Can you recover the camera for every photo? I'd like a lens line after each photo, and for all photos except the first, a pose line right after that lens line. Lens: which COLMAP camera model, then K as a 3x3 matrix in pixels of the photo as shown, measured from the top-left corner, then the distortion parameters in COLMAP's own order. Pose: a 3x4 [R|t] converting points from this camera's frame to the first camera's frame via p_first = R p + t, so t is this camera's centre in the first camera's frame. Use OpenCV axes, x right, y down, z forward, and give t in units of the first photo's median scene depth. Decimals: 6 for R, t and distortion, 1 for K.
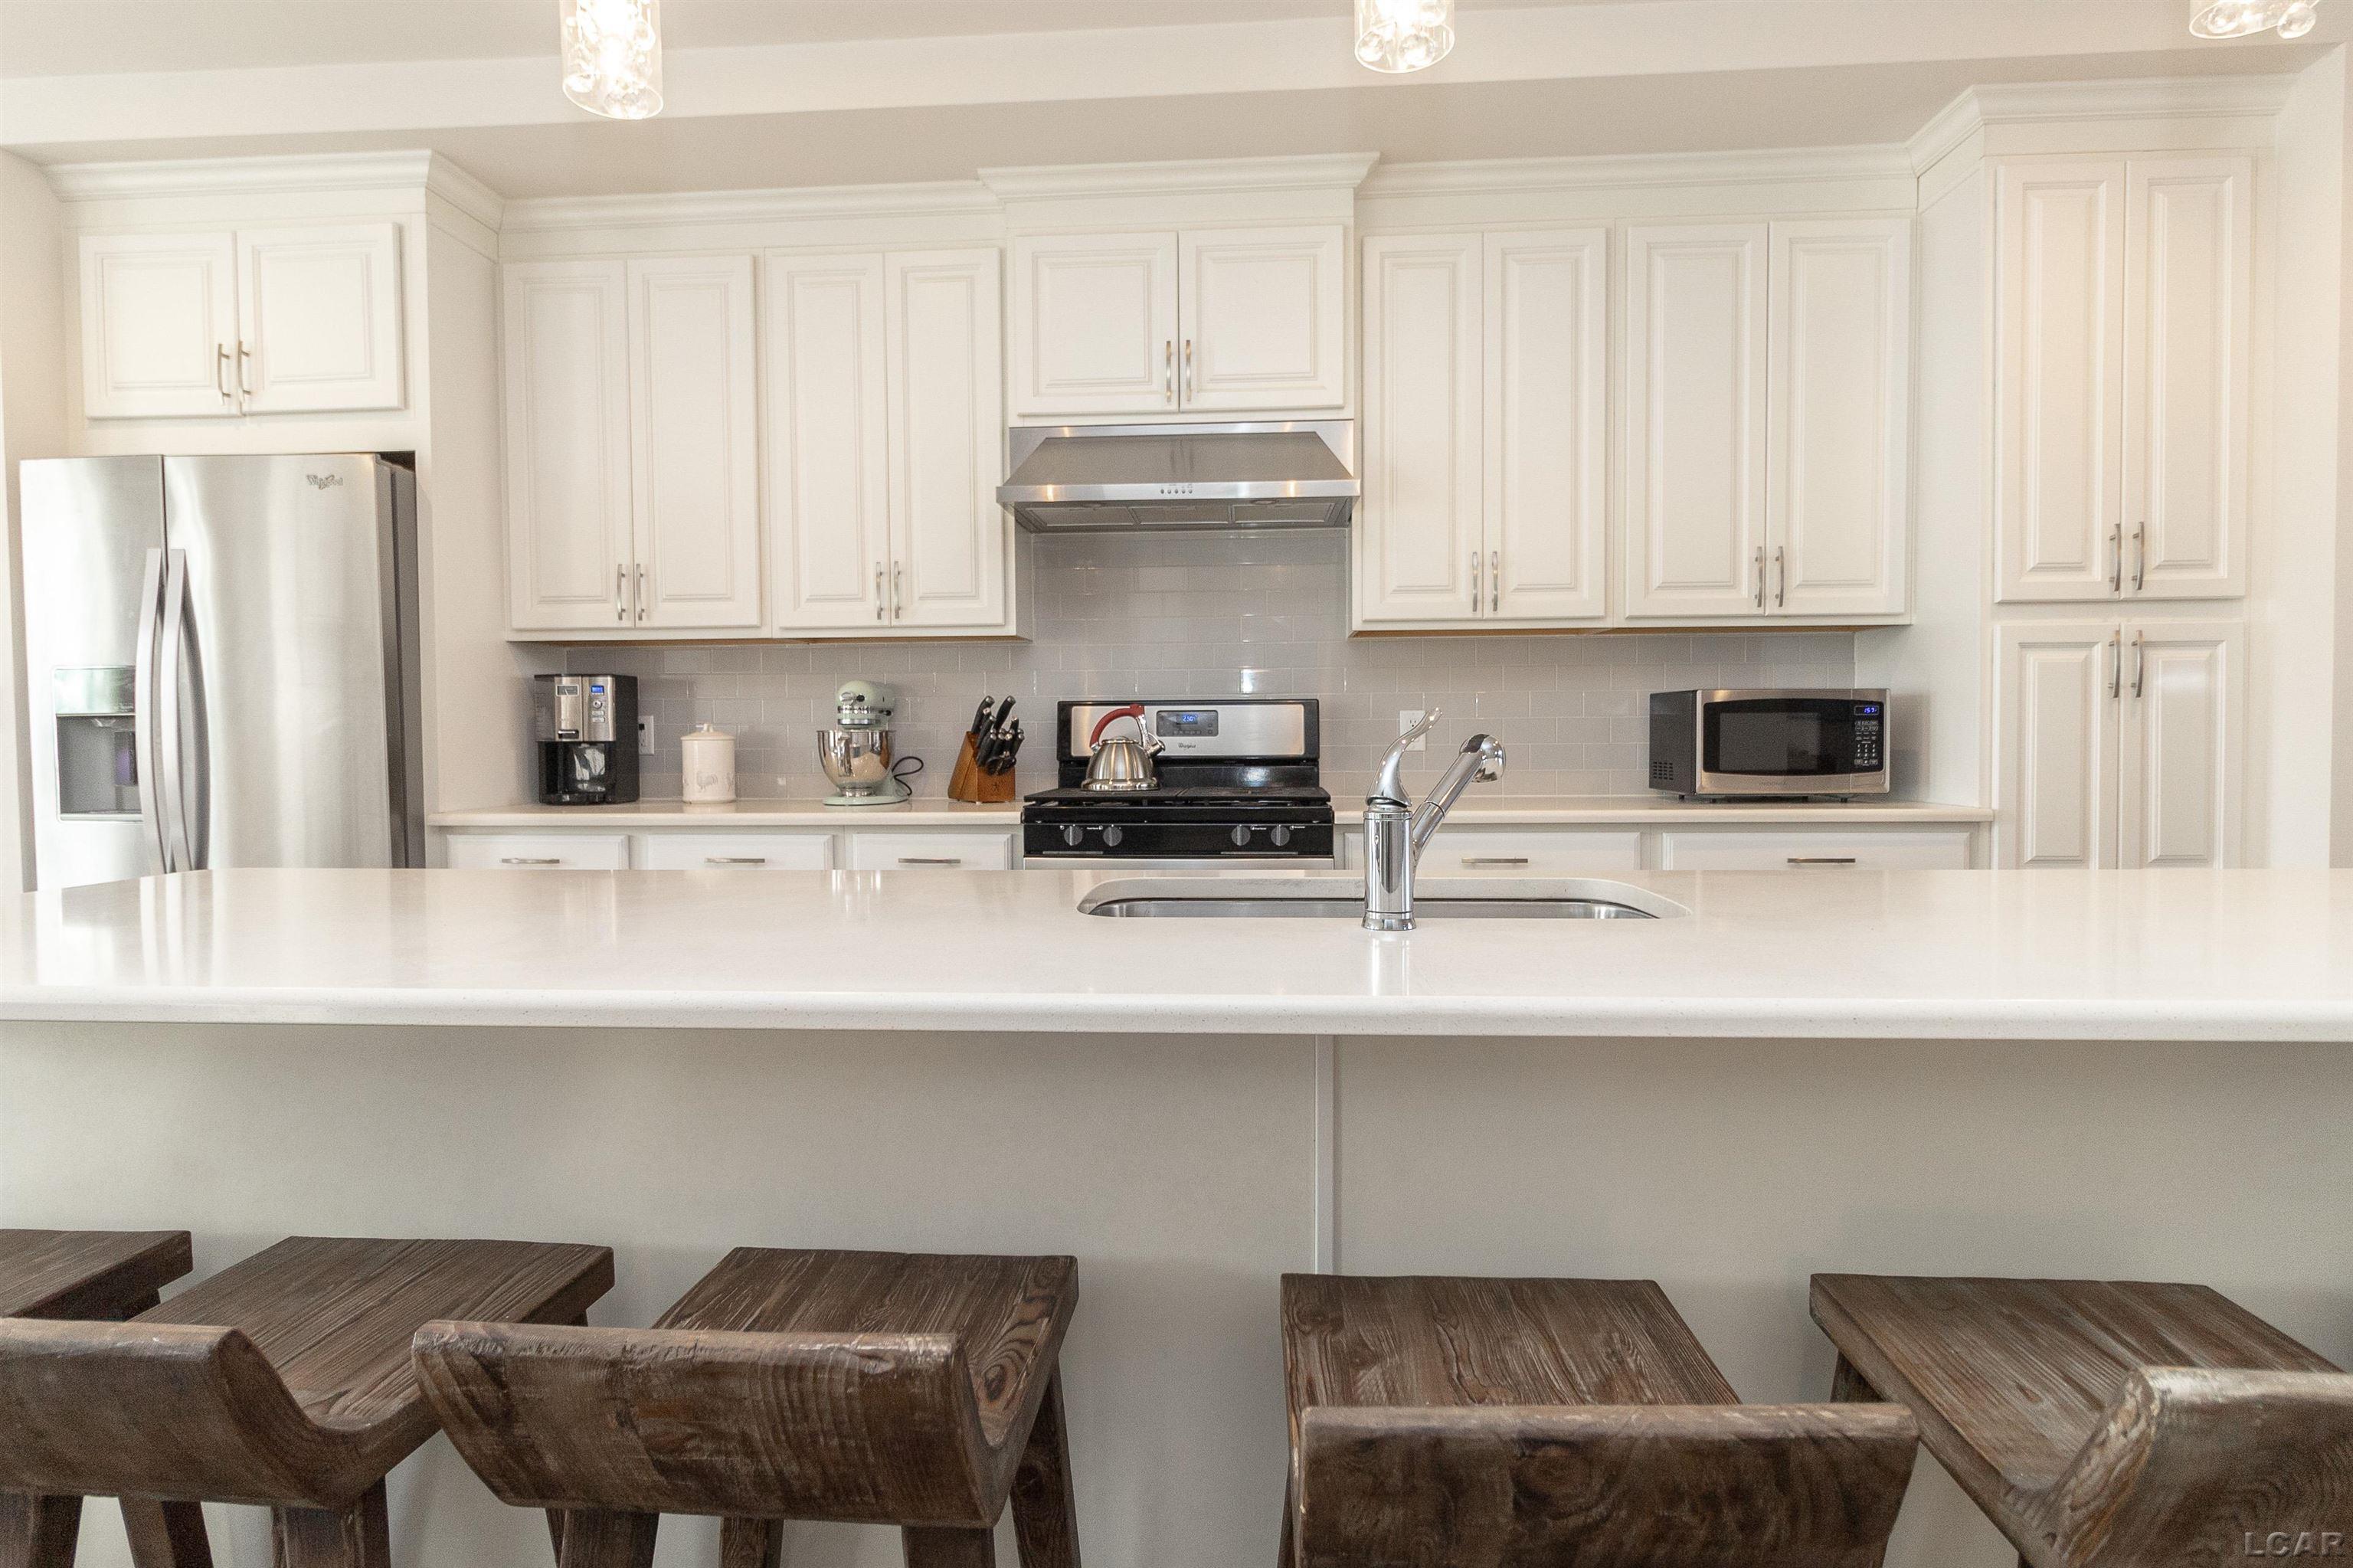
lens RADIAL K [[1261.9, 0, 1176.5], [0, 1261.9, 784.0], [0, 0, 1]] dist [-0.005974, -0.001520]
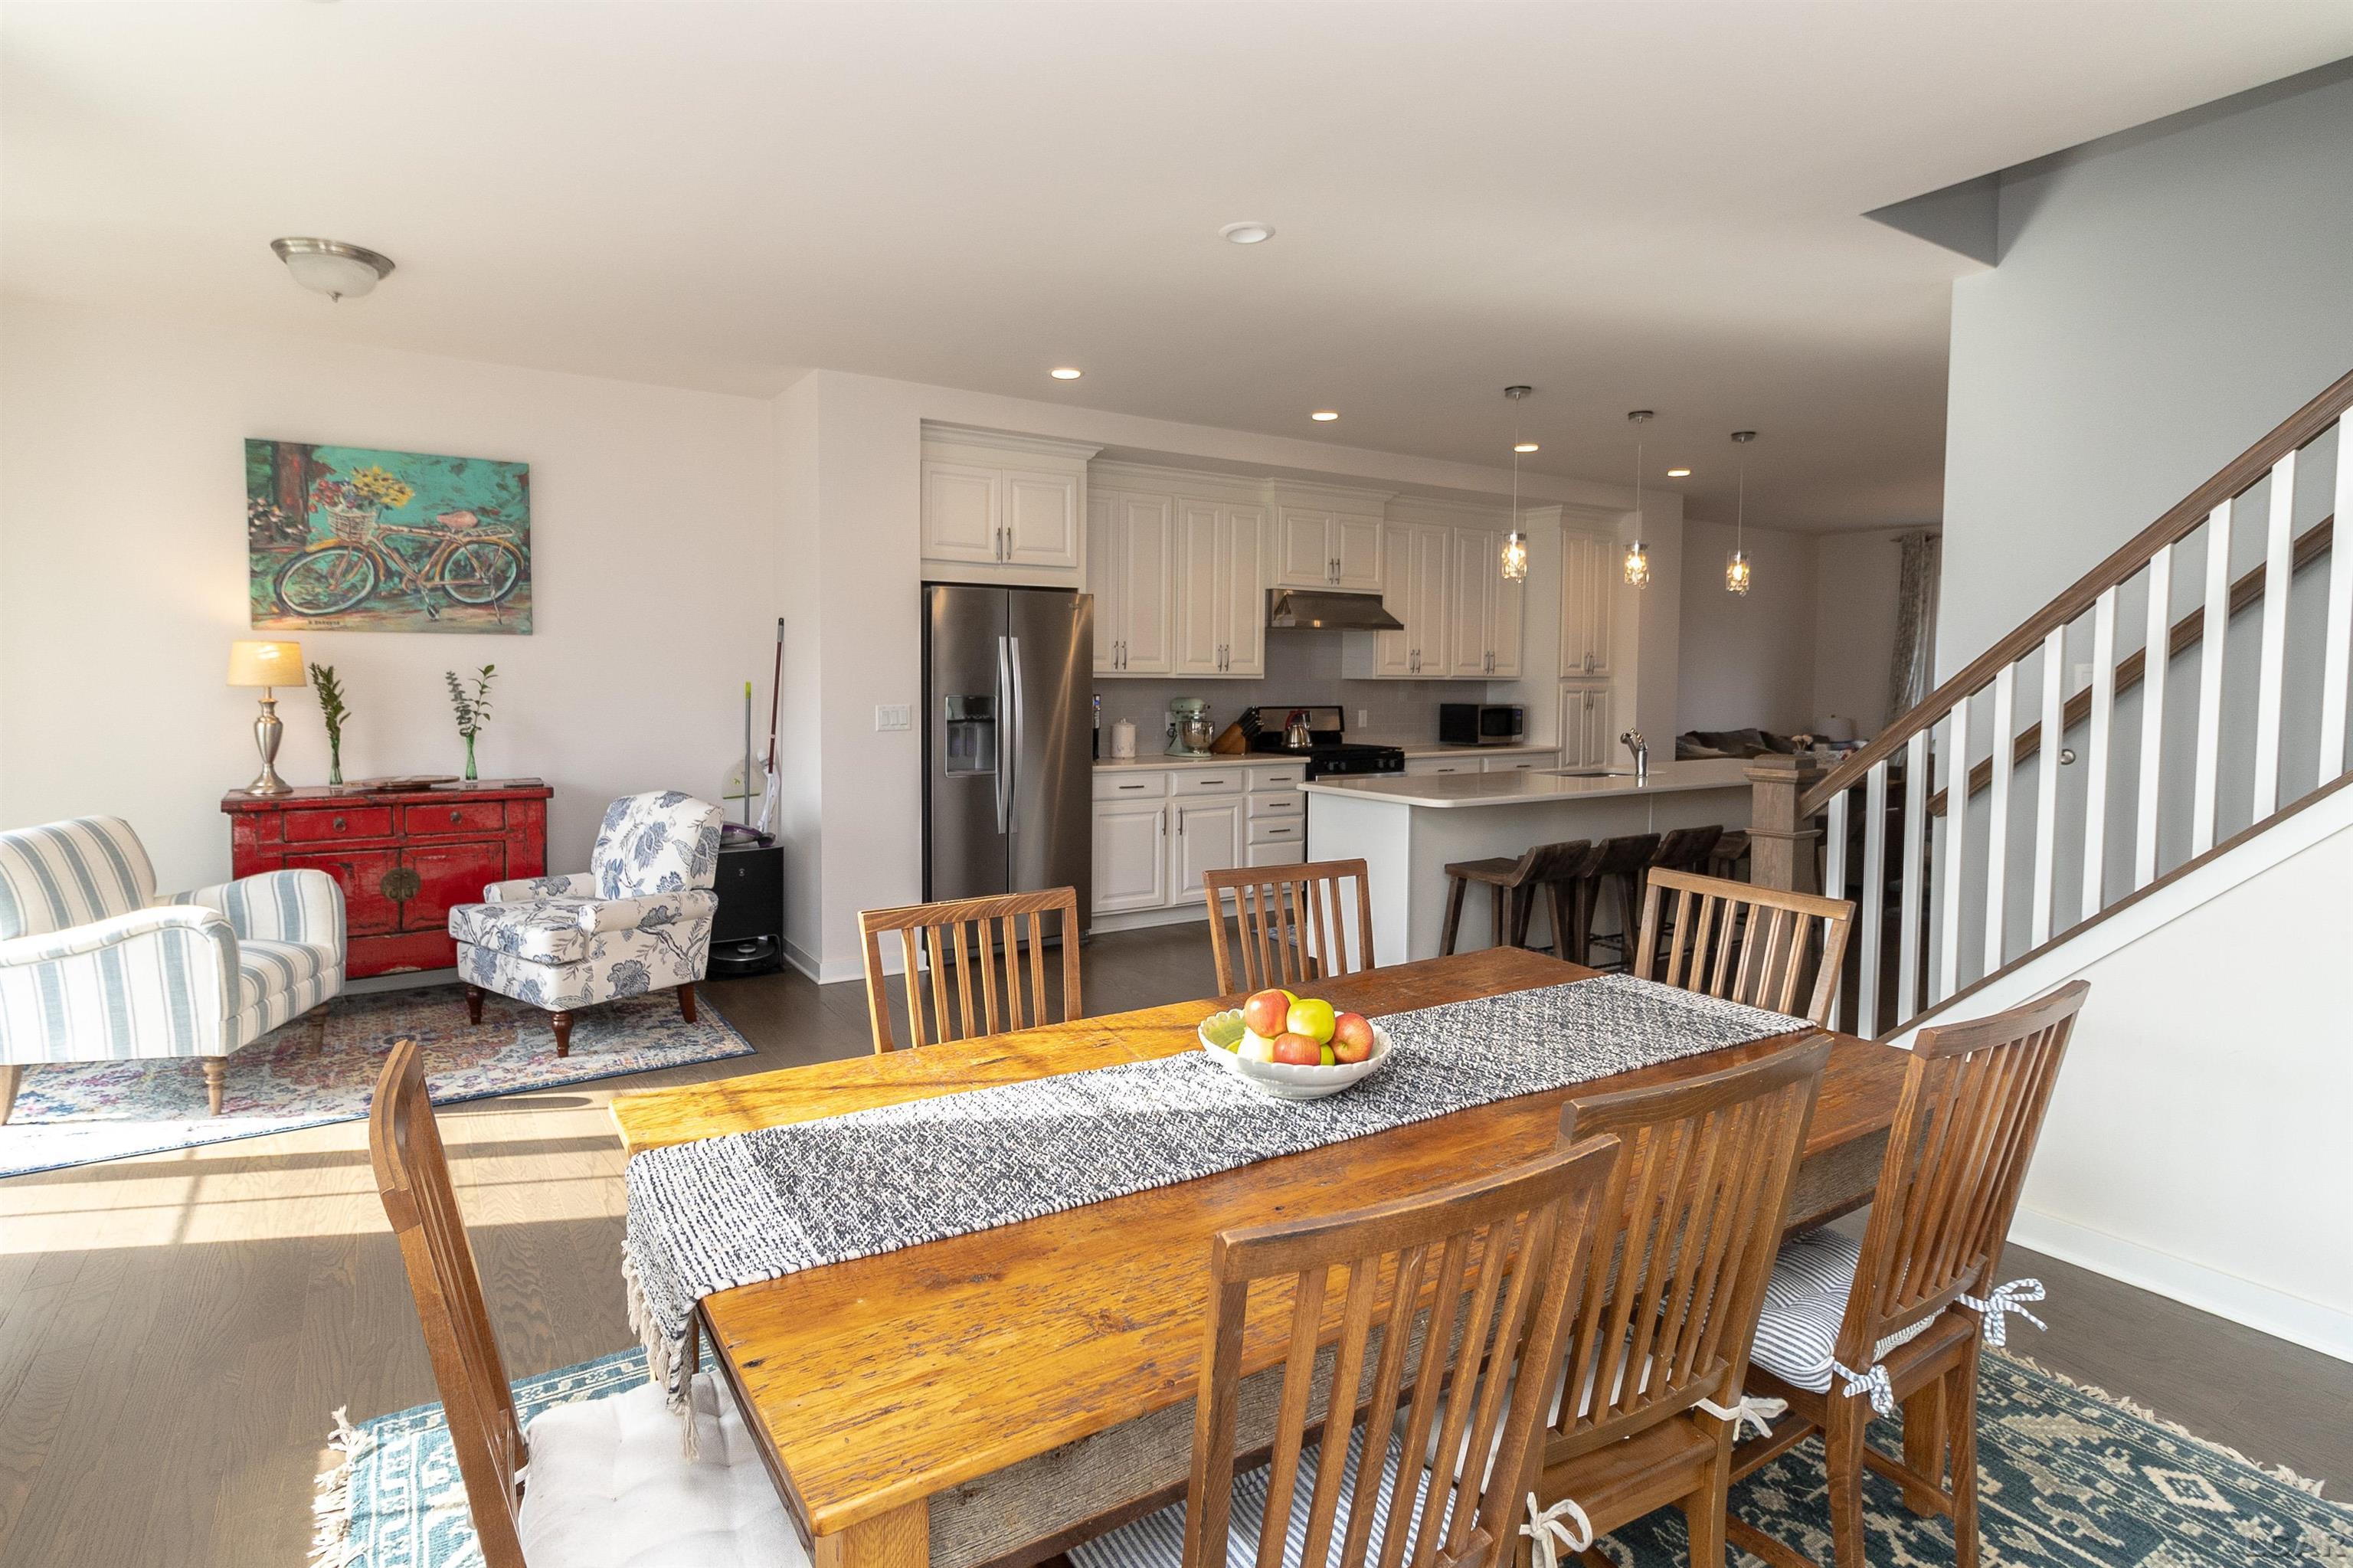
lens RADIAL K [[1155.7, 0, 1176.5], [0, 1155.7, 784.0], [0, 0, 1]] dist [-0.000504, 0.000214]
pose [[0.795449, -0.044434, 0.604390, -1.559687], [0.012364, 0.998291, 0.057120, -0.053007], [-0.605895, -0.037963, 0.794639, -0.566008]]
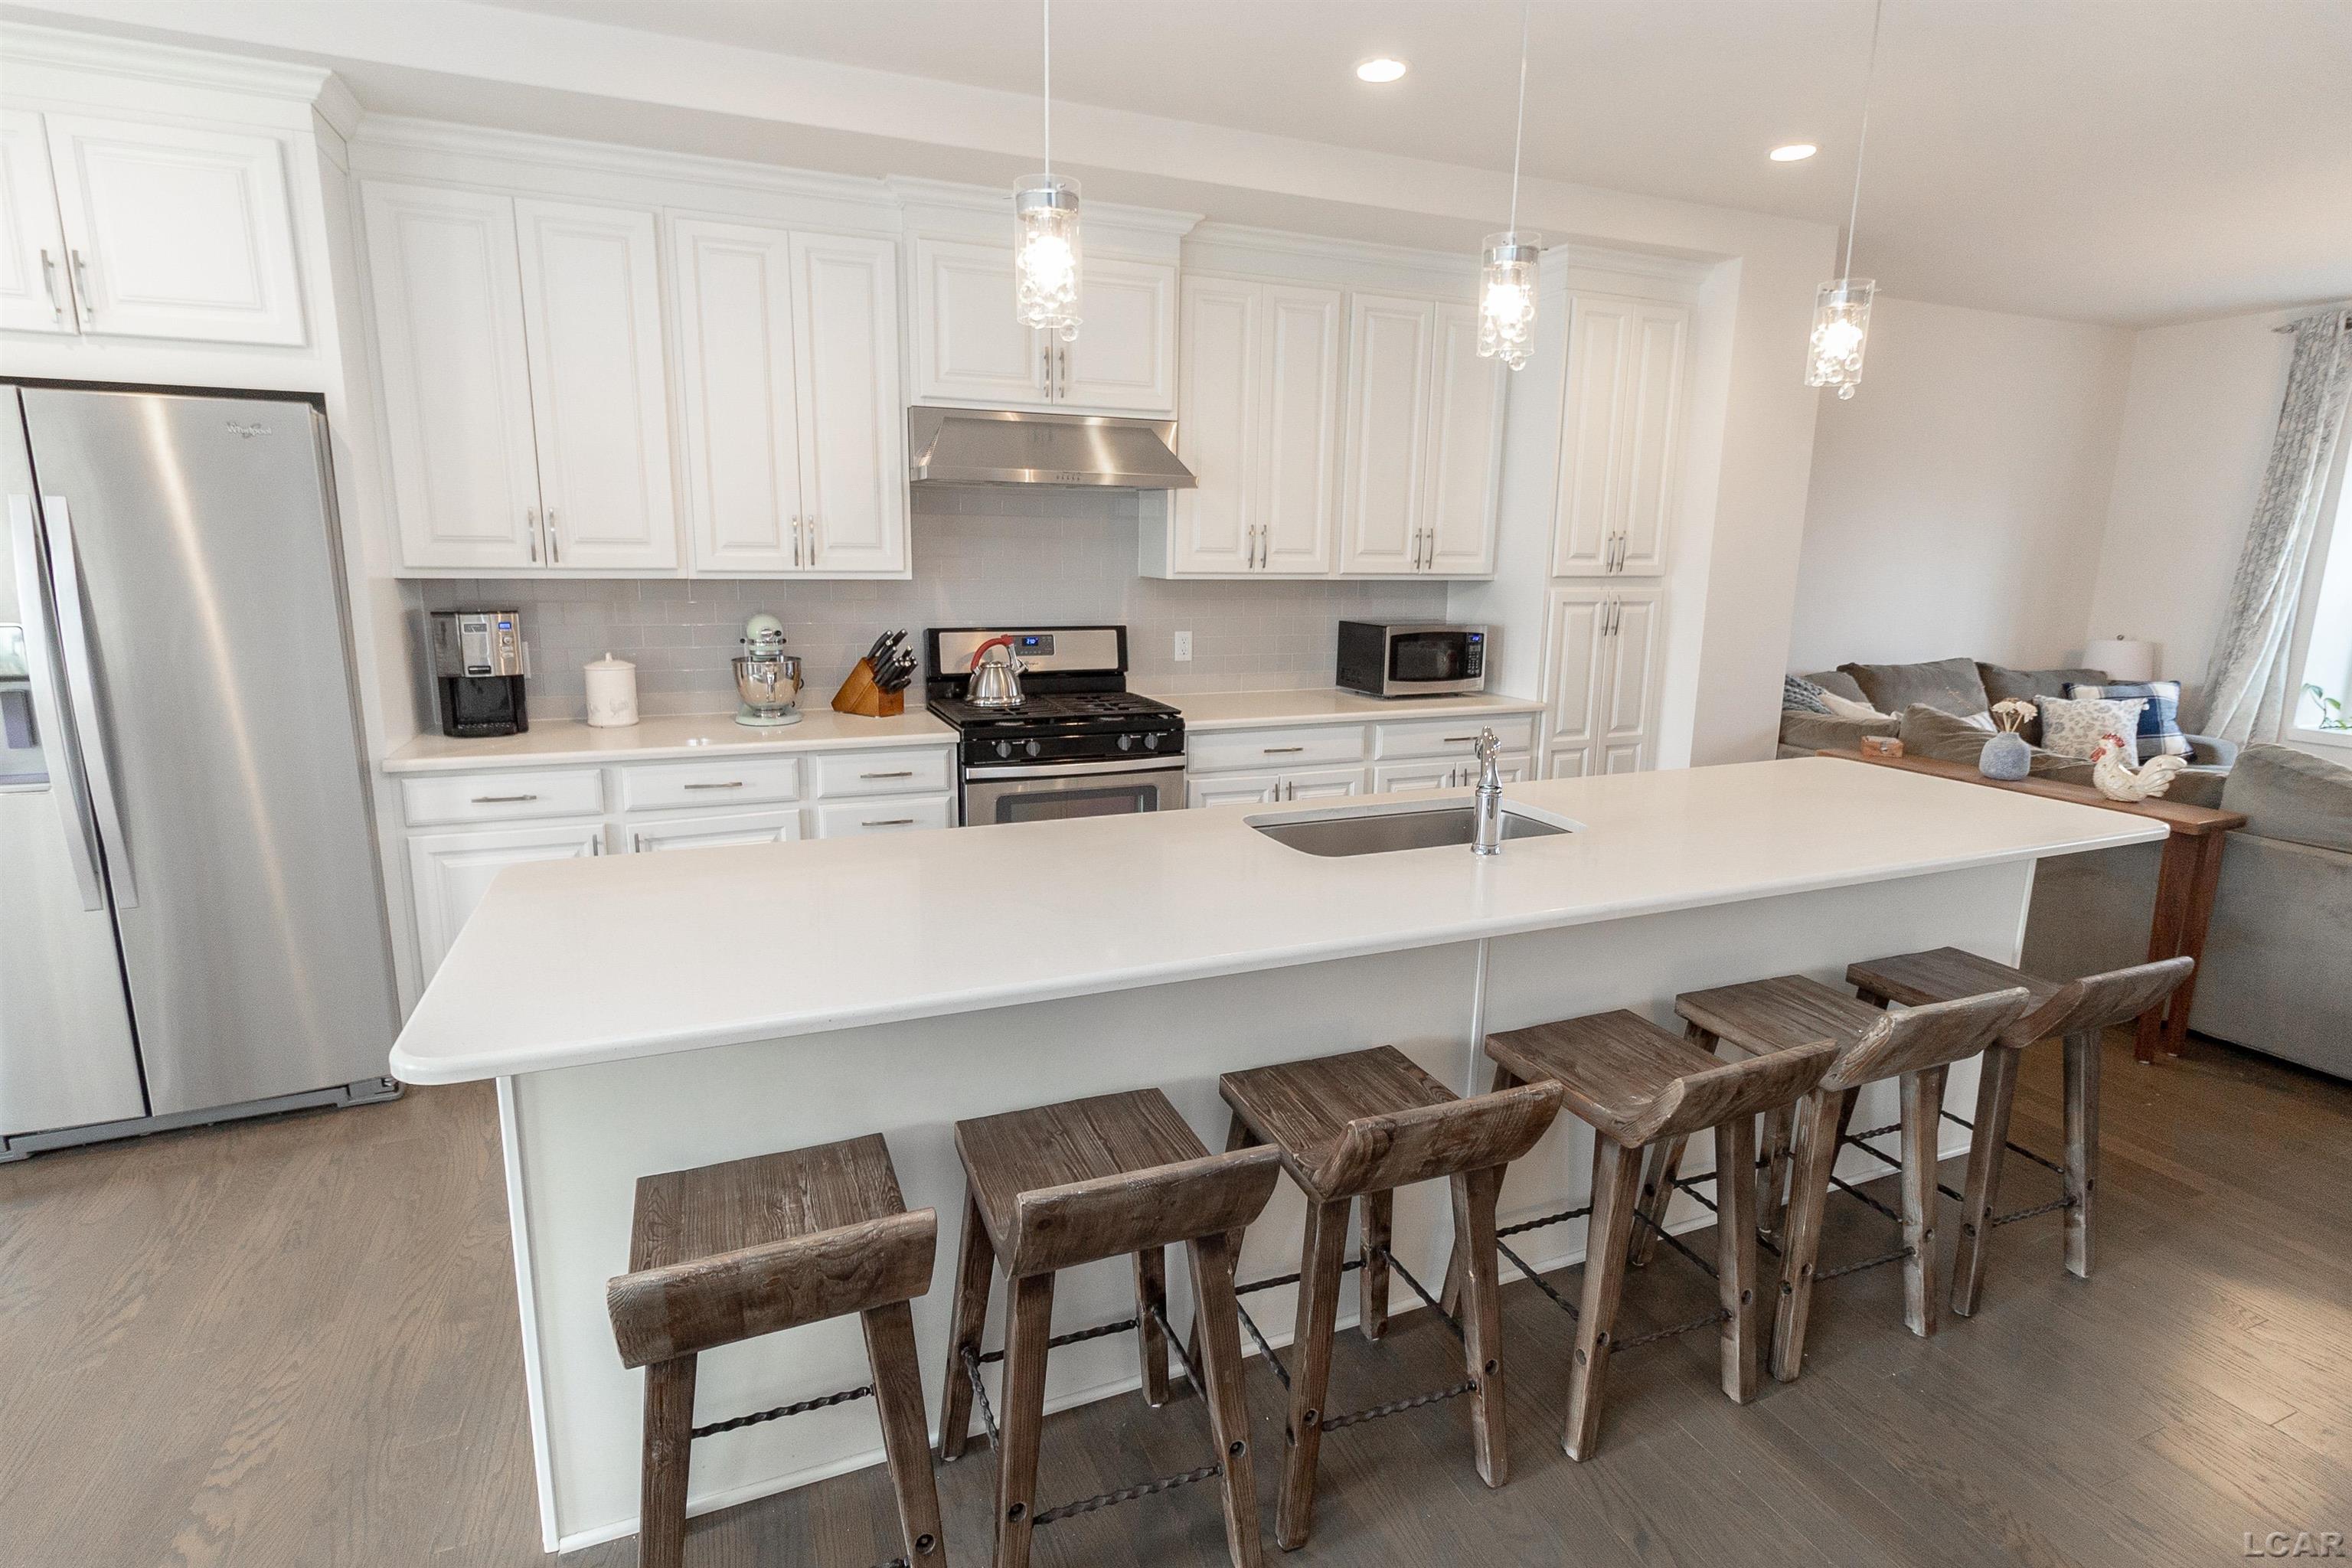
lens RADIAL K [[1155.2, 0, 1176.0], [0, 1155.2, 784.0], [0, 0, 1]] dist [-0.000504, 0.000214]
pose [[0.891805, -0.072811, 0.446523, -0.427680], [-0.003674, 0.985767, 0.168079, -0.116304], [-0.452405, -0.151534, 0.878844, -0.124156]]
